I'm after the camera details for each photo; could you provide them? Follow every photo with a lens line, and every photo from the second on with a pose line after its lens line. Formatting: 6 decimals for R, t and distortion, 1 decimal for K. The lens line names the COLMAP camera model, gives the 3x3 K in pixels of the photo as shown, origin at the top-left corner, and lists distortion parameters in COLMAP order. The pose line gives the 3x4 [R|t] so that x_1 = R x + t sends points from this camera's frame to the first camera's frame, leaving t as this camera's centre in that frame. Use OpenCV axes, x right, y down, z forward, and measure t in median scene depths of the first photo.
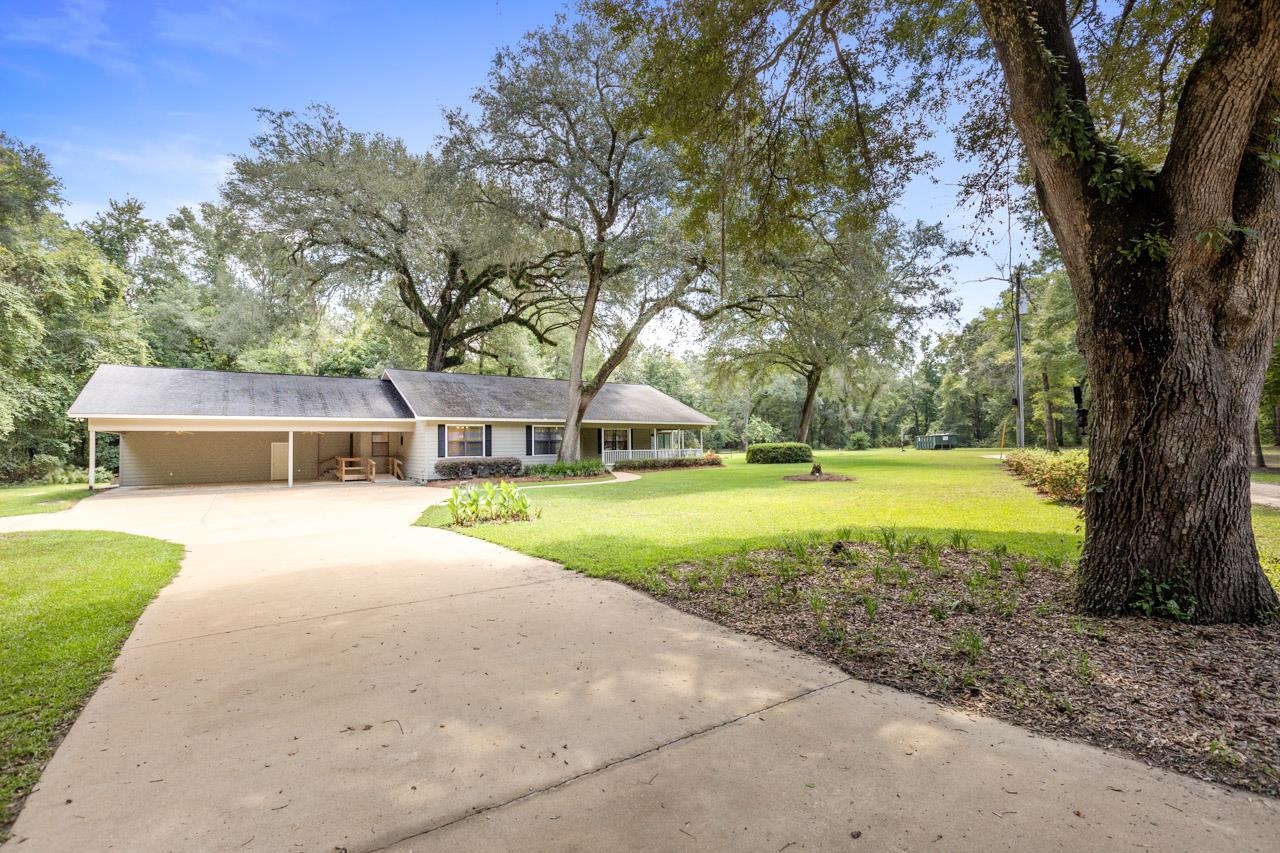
lens RADIAL K [[594.9, 0, 641.7], [0, 594.9, 431.0], [0, 0, 1]] dist [-0.004017, -0.000086]
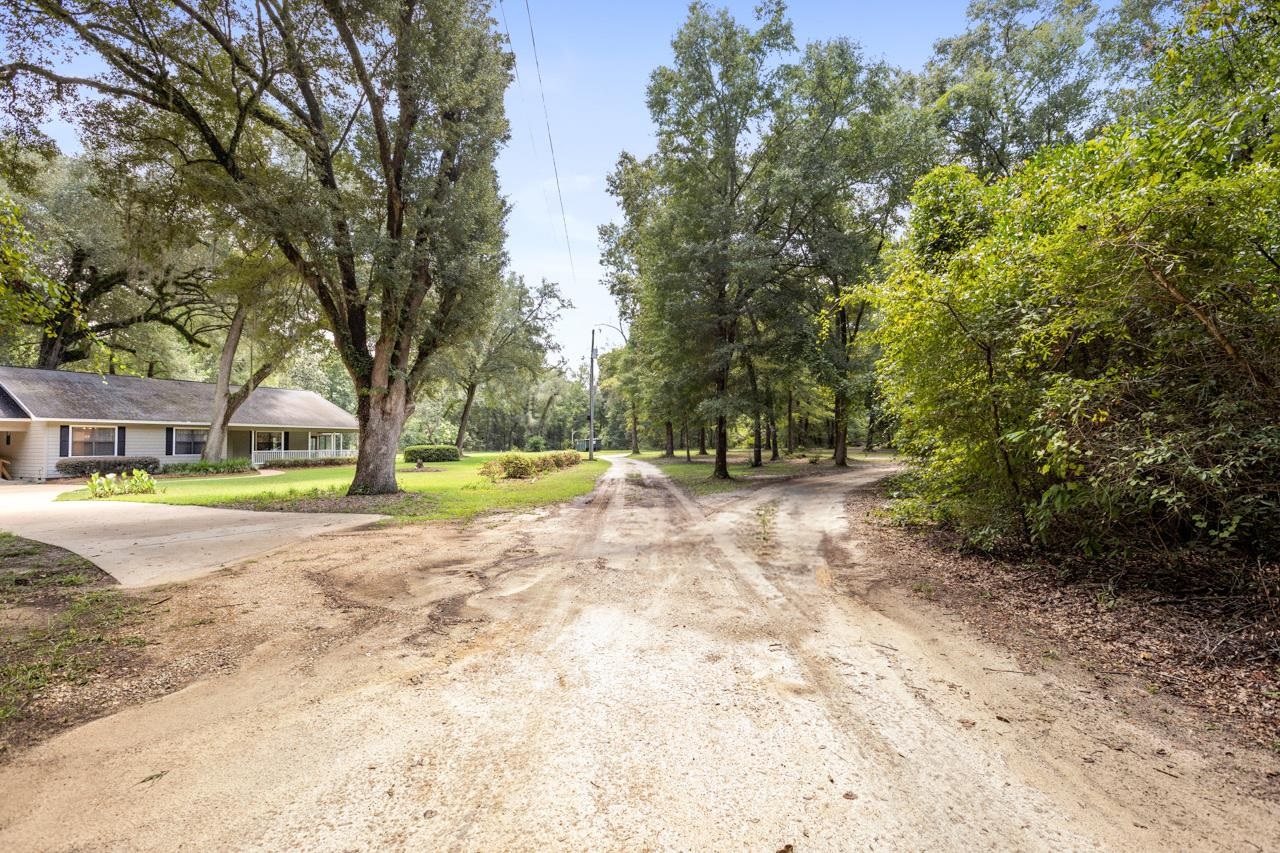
lens RADIAL K [[596.9, 0, 639.3], [0, 596.9, 428.6], [0, 0, 1]] dist [-0.003337, 0.001249]
pose [[0.893439, 0.019972, 0.448740, 0.073916], [-0.016541, 0.999796, -0.011564, -0.007543], [-0.448880, 0.002909, 0.893587, -0.298336]]
